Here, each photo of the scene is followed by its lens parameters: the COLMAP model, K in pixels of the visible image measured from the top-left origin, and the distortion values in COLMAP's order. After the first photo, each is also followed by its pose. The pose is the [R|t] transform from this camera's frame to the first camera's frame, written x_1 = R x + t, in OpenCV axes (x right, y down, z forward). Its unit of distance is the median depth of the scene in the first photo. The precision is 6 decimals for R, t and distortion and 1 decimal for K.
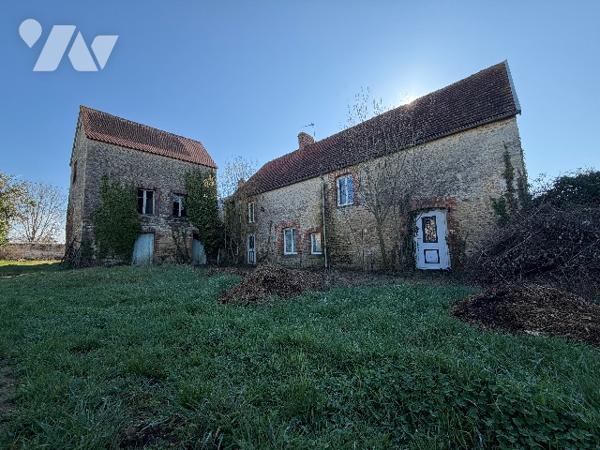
lens RADIAL K [[242.2, 0, 299.3], [0, 242.2, 226.4], [0, 0, 1]] dist [0.000219, 0.000053]
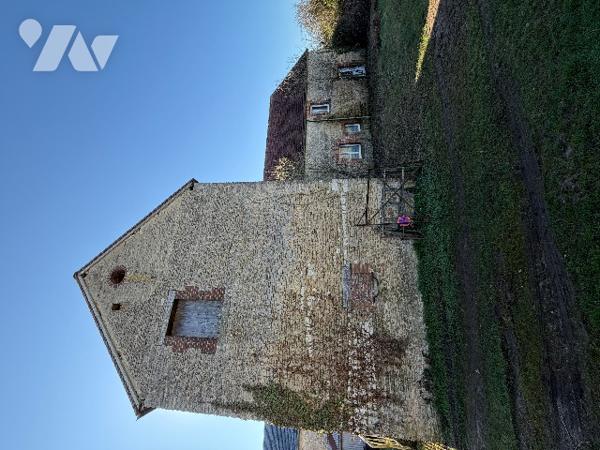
lens RADIAL K [[242.2, 0, 299.3], [0, 242.2, 226.4], [0, 0, 1]] dist [0.000219, 0.000053]
pose [[0.150318, -0.476351, 0.866311, -1.554501], [0.988386, 0.092170, -0.120819, -0.013615], [-0.022296, 0.874411, 0.484674, 0.872270]]
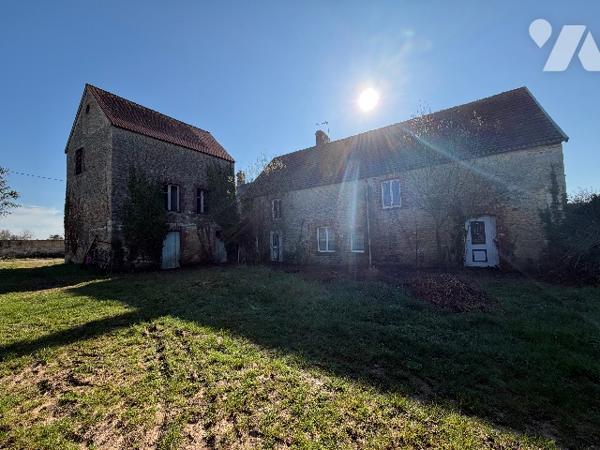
lens RADIAL K [[242.2, 0, 299.3], [0, 242.2, 226.4], [0, 0, 1]] dist [0.000219, 0.000053]
pose [[0.985832, 0.004653, 0.167673, -0.380984], [-0.011185, 0.999214, 0.038036, -0.039477], [-0.167364, -0.039373, 0.985109, 0.000449]]
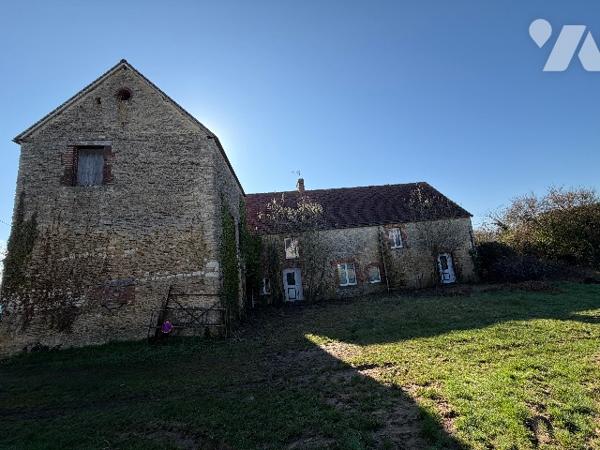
lens RADIAL K [[242.2, 0, 299.3], [0, 242.2, 226.4], [0, 0, 1]] dist [0.000219, 0.000053]
pose [[0.658760, 0.091489, 0.746770, -1.321620], [0.005677, 0.991946, -0.126534, -0.028673], [-0.752332, 0.087595, 0.652935, 0.433588]]
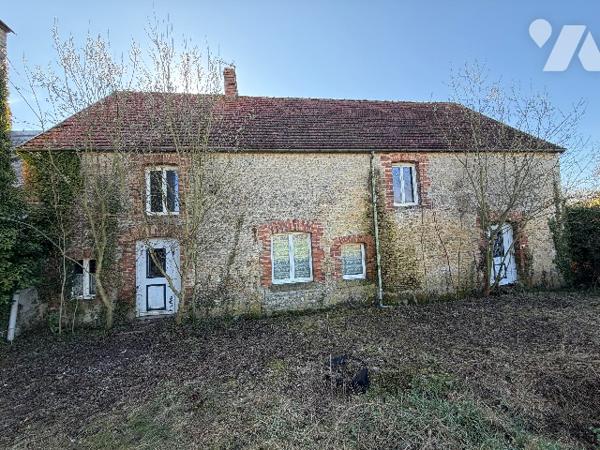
lens RADIAL K [[242.2, 0, 299.3], [0, 242.2, 226.4], [0, 0, 1]] dist [0.000219, 0.000053]
pose [[0.620566, 0.045067, 0.782858, -0.527795], [-0.045527, 0.998734, -0.021405, 0.002148], [-0.782832, -0.022358, 0.621832, 0.773318]]
